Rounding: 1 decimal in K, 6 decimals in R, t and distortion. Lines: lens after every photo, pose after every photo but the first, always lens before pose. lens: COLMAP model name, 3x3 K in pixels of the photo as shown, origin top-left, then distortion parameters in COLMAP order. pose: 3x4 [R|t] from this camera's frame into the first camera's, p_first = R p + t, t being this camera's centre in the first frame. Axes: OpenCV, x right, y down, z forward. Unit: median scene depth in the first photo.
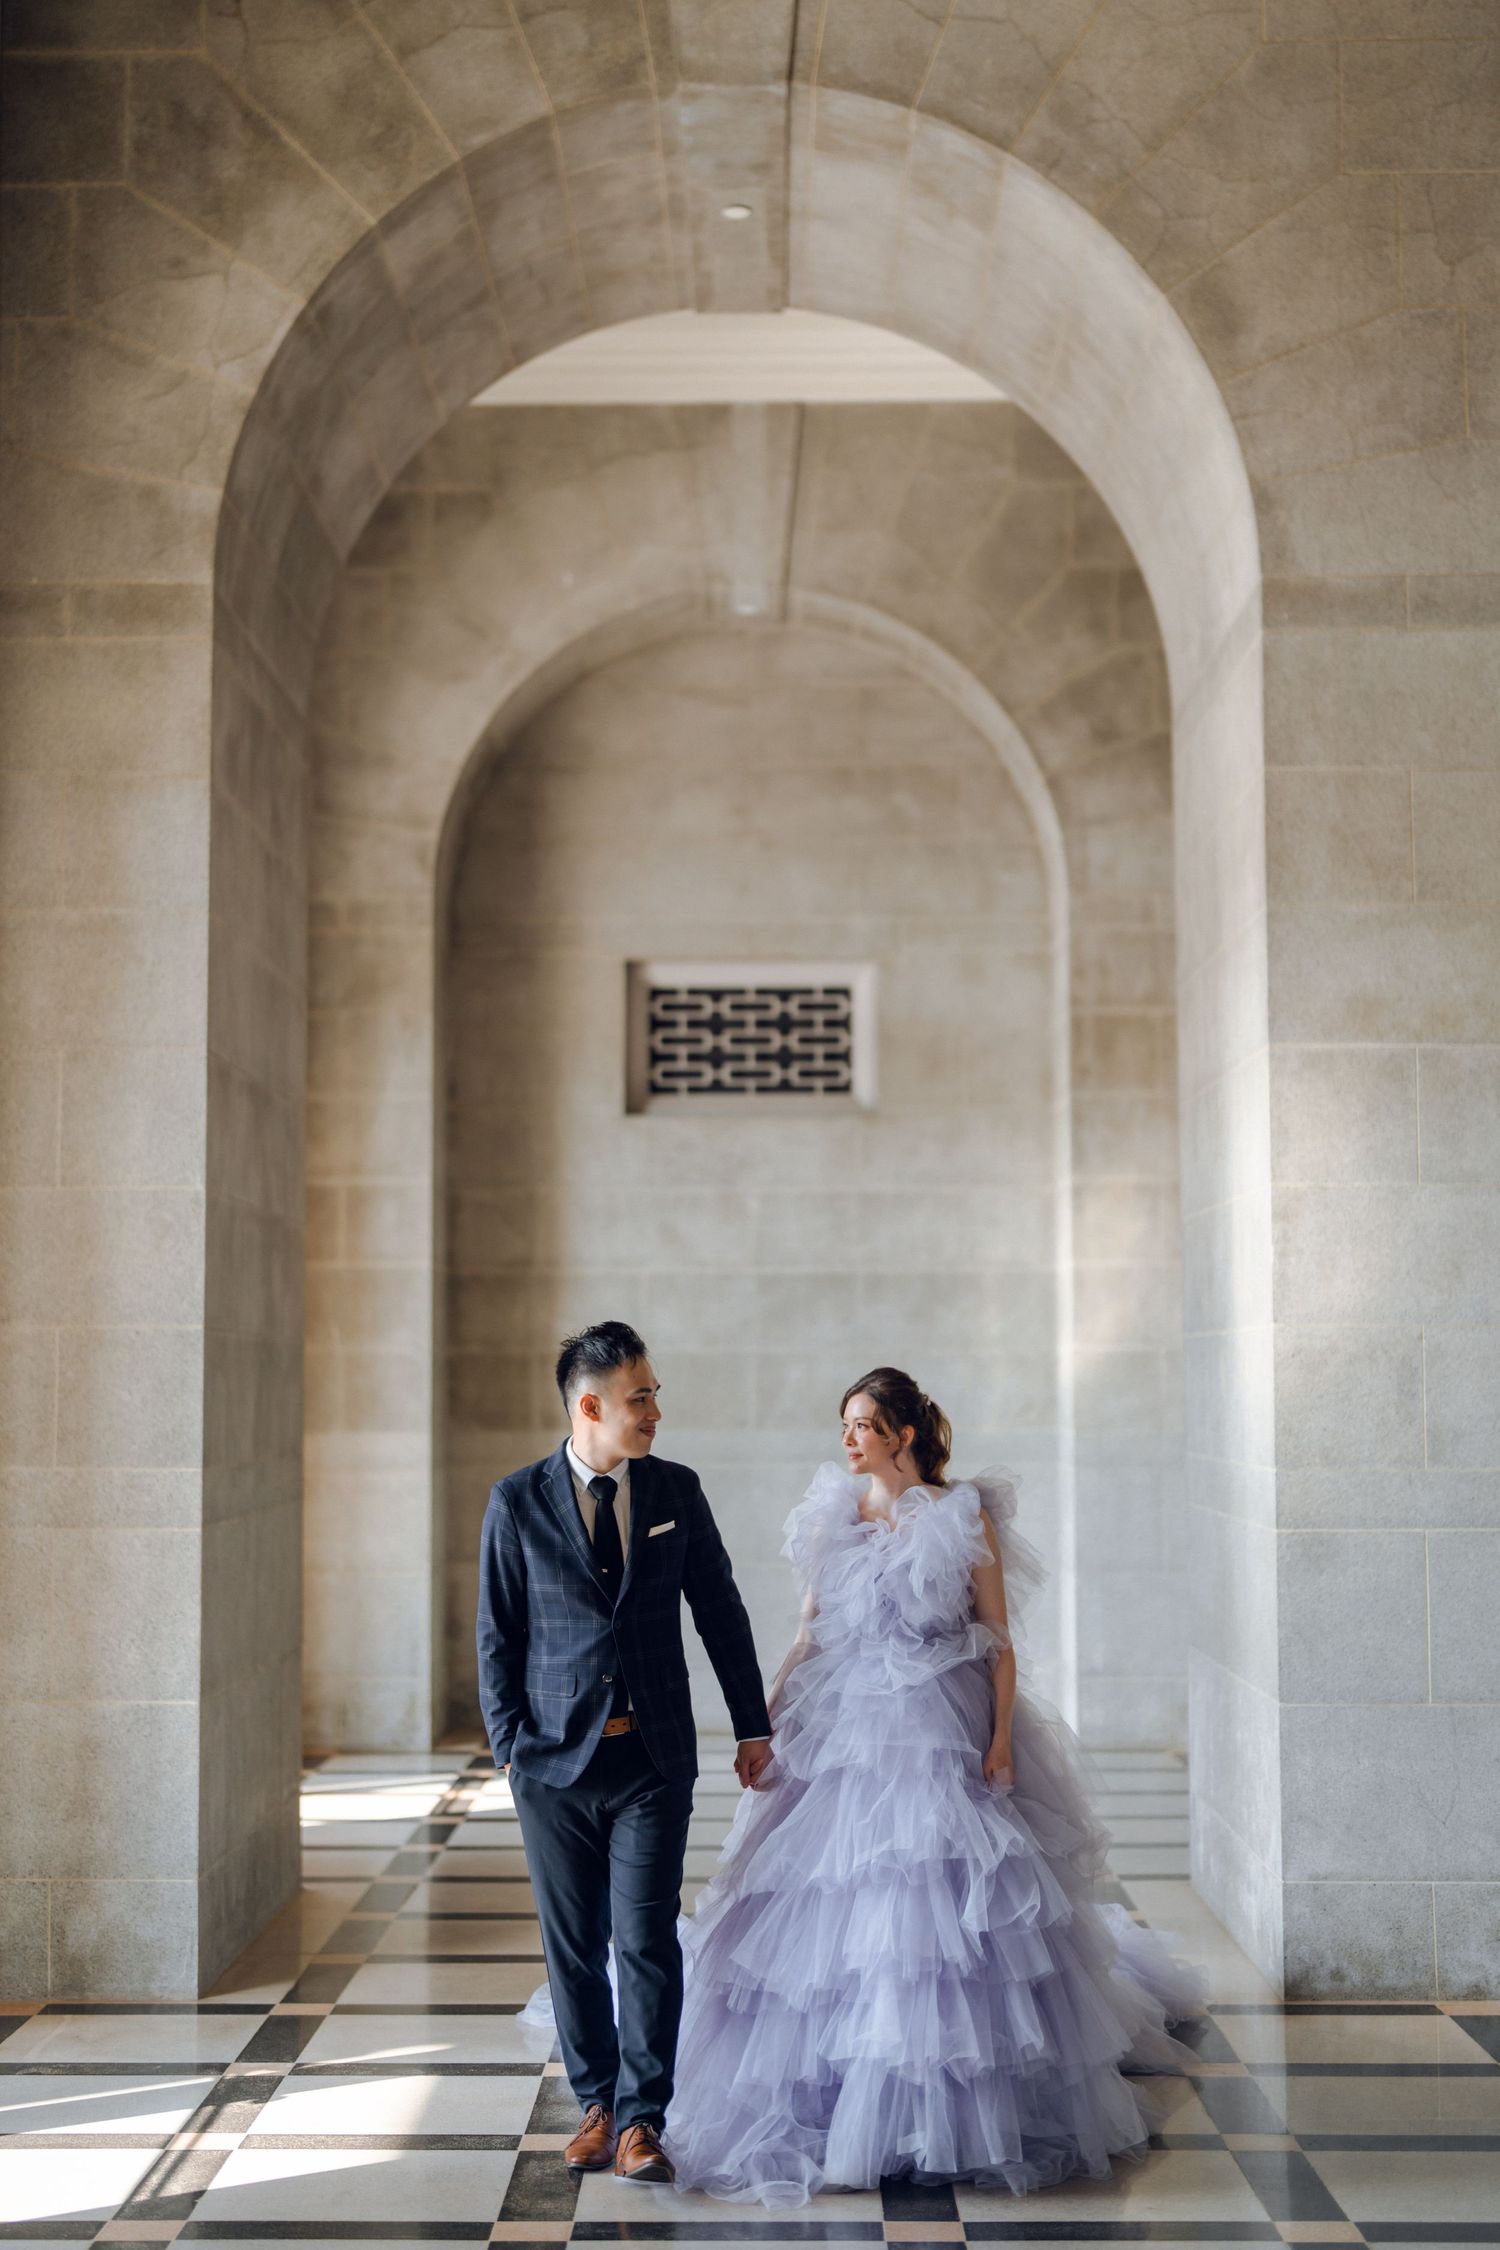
lens RADIAL K [[3458.2, 0, 685.4], [0, 3458.2, 1059.3], [0, 0, 1]] dist [0.002231, 0.051416]
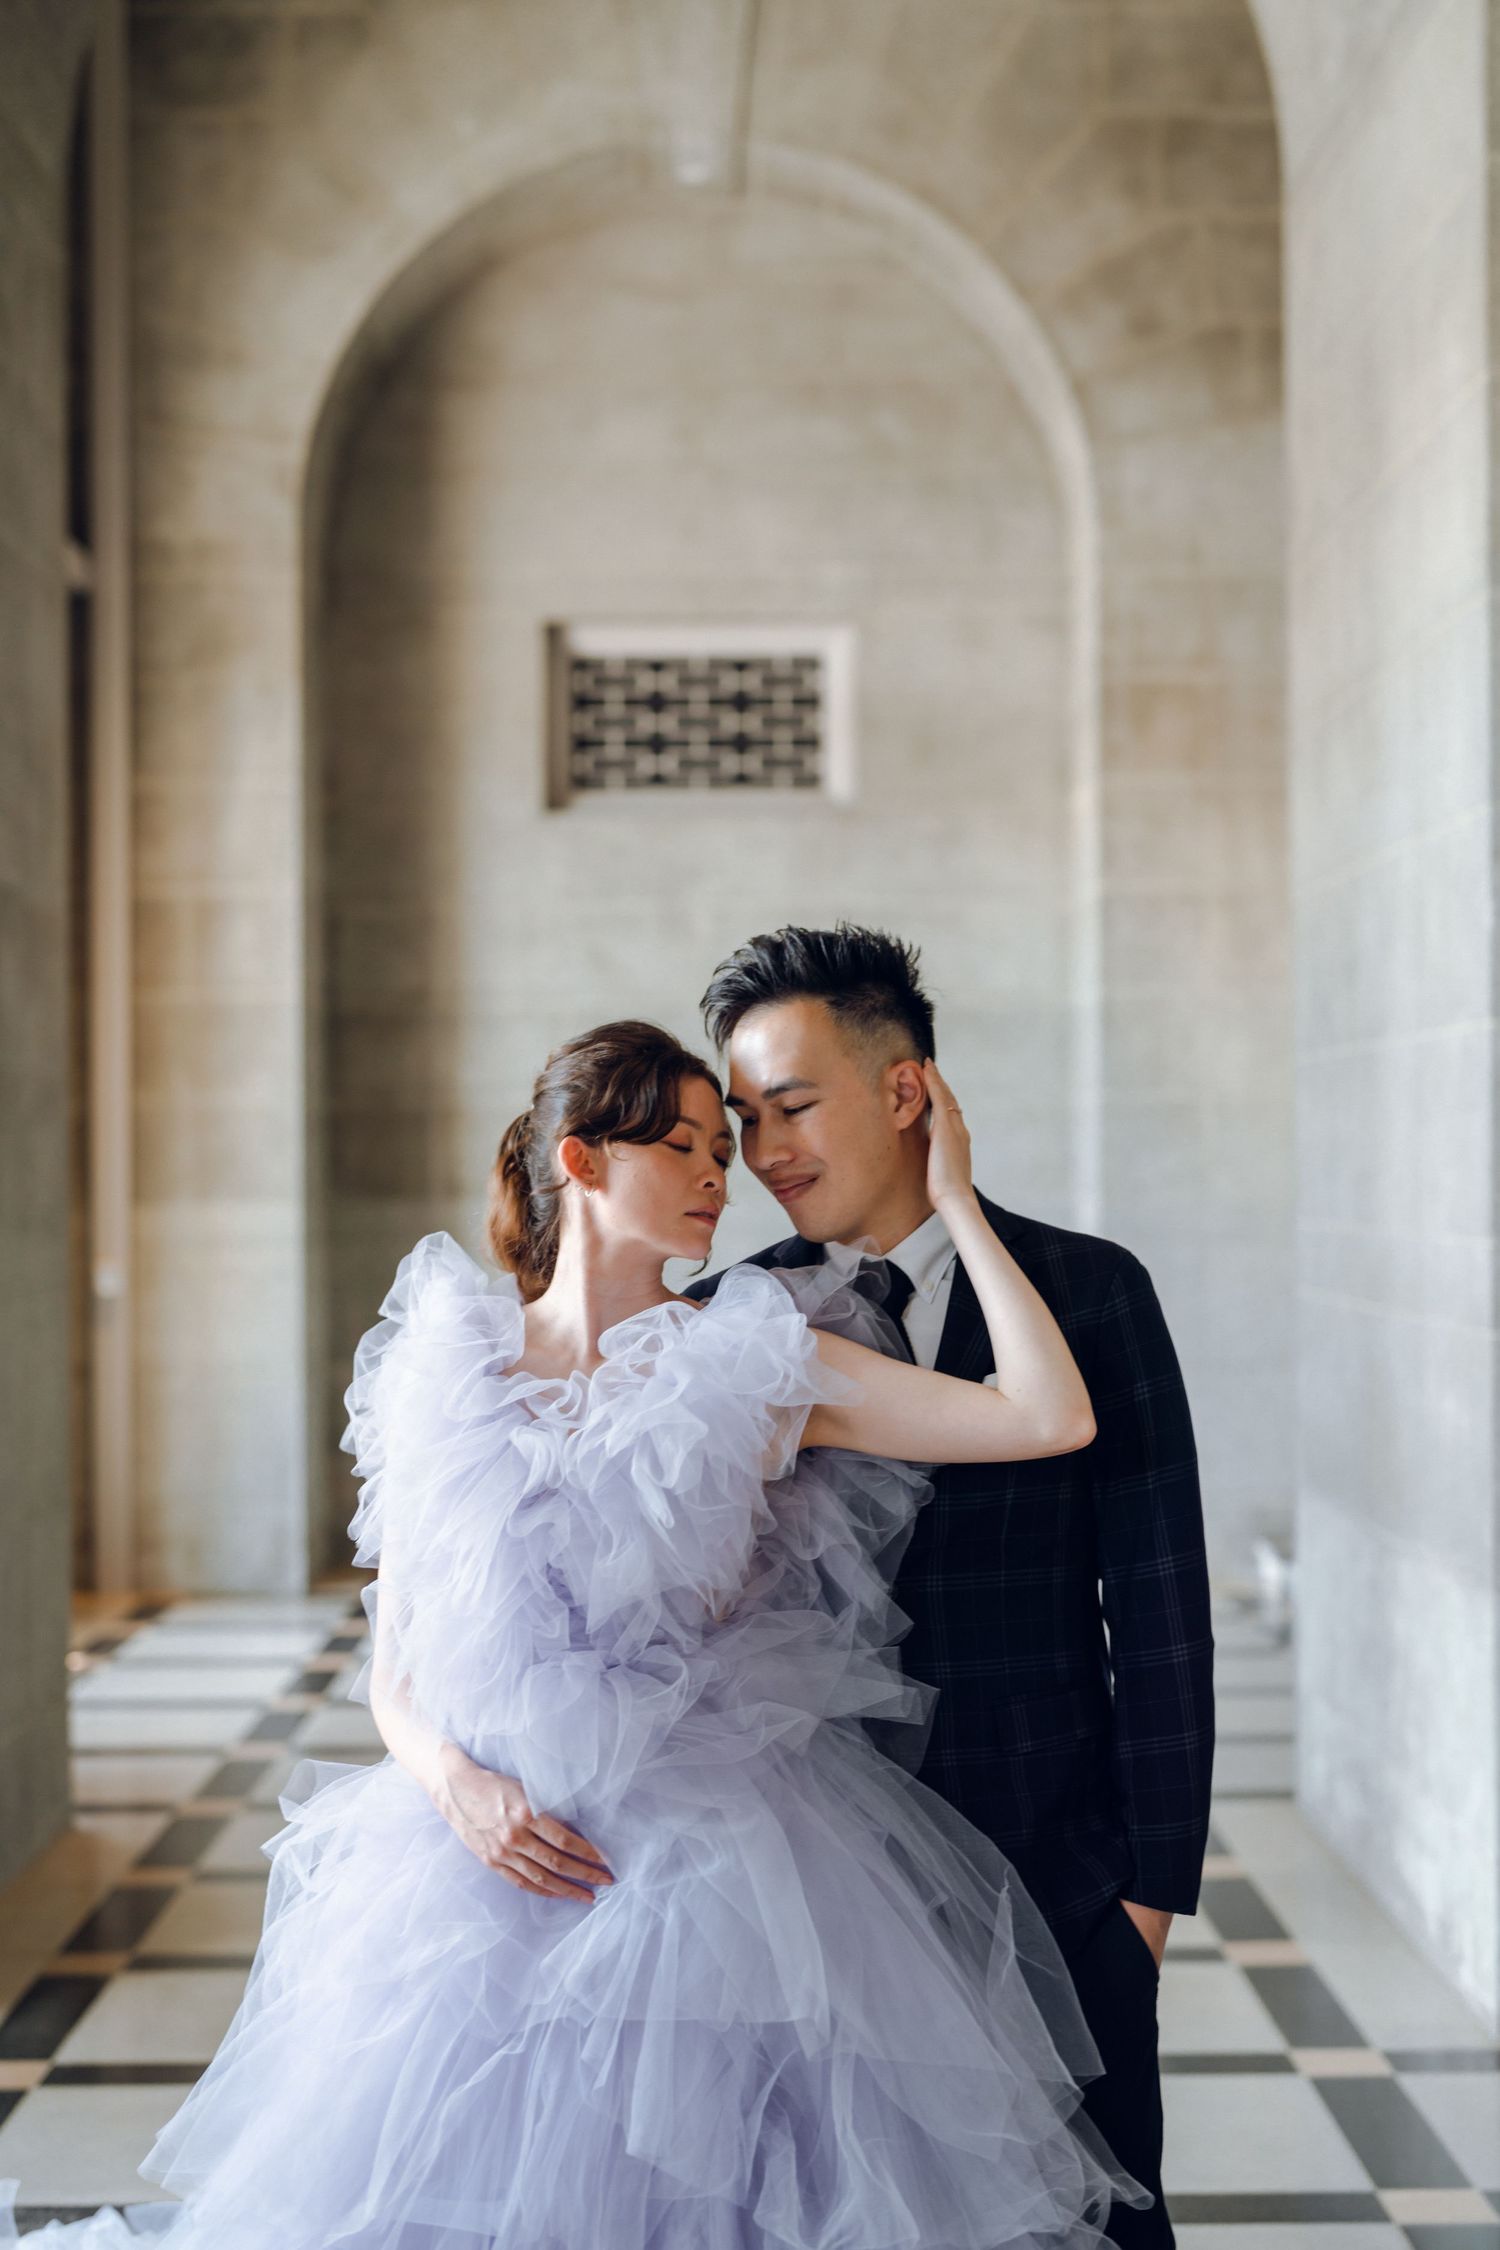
lens RADIAL K [[3365.0, 0, 755.8], [0, 3365.0, 1132.5], [0, 0, 1]] dist [-0.007445, 0.080042]
pose [[0.999456, -0.003157, 0.032823, 0.009859], [0.000417, 0.996537, 0.083149, 0.040778], [-0.032972, -0.083091, 0.995996, 0.337547]]
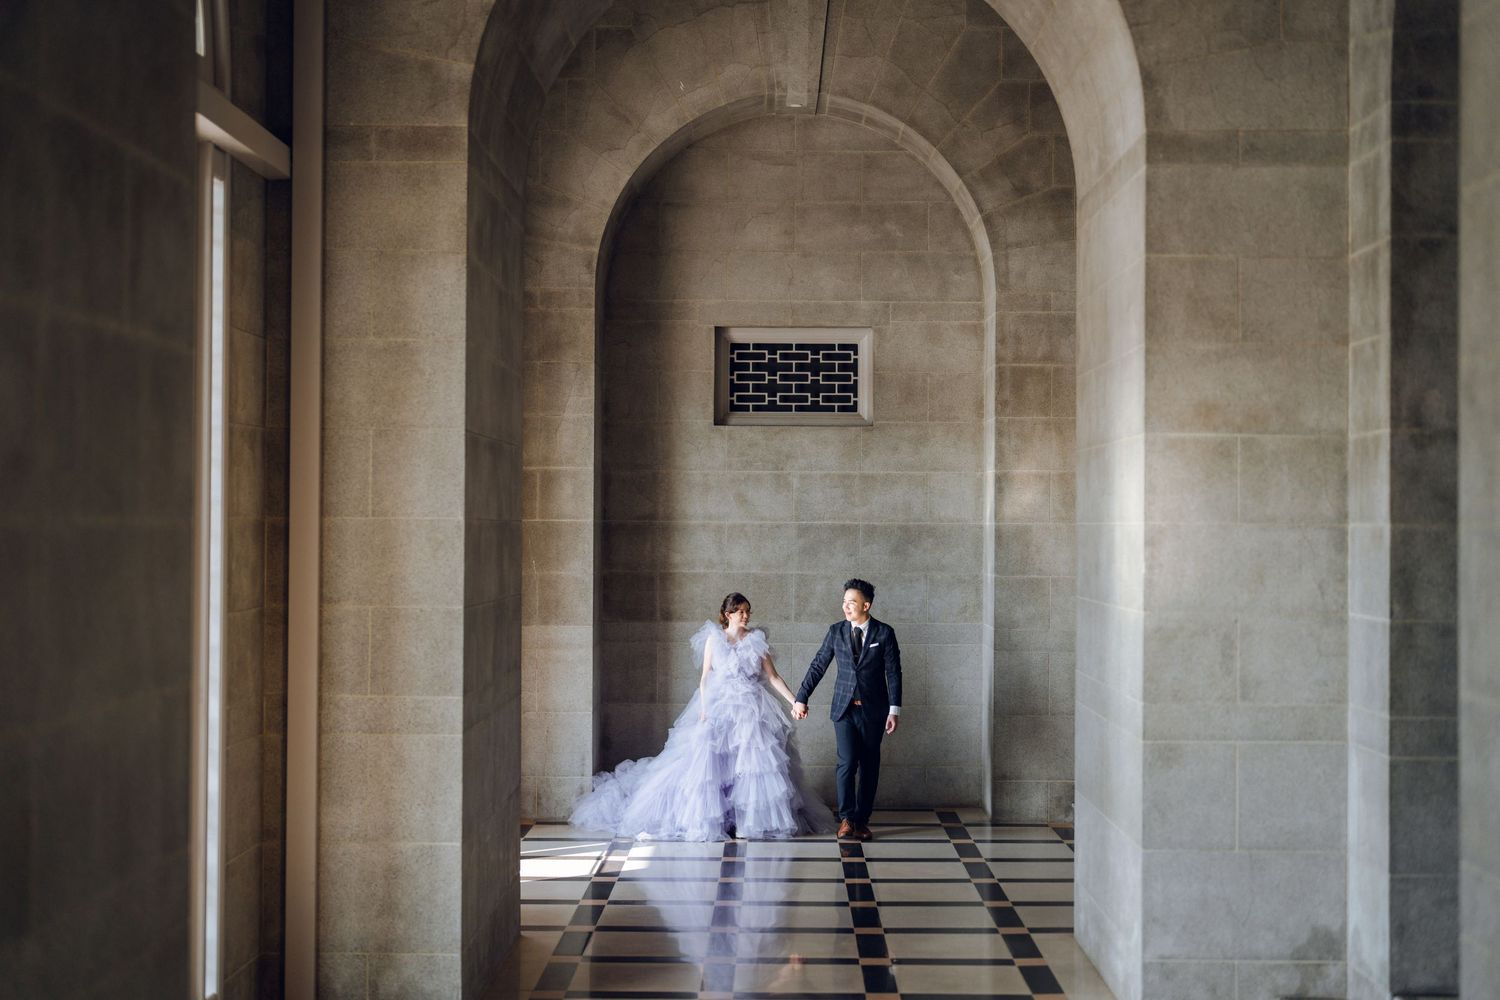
lens RADIAL K [[2116.8, 0, 759.5], [0, 2116.8, 497.4], [0, 0, 1]] dist [-0.000619, 0.092760]
pose [[0.999856, 0.008139, 0.014910, -0.018054], [-0.009299, 0.996795, 0.079459, -0.045725], [-0.014215, -0.079586, 0.996727, 0.040582]]
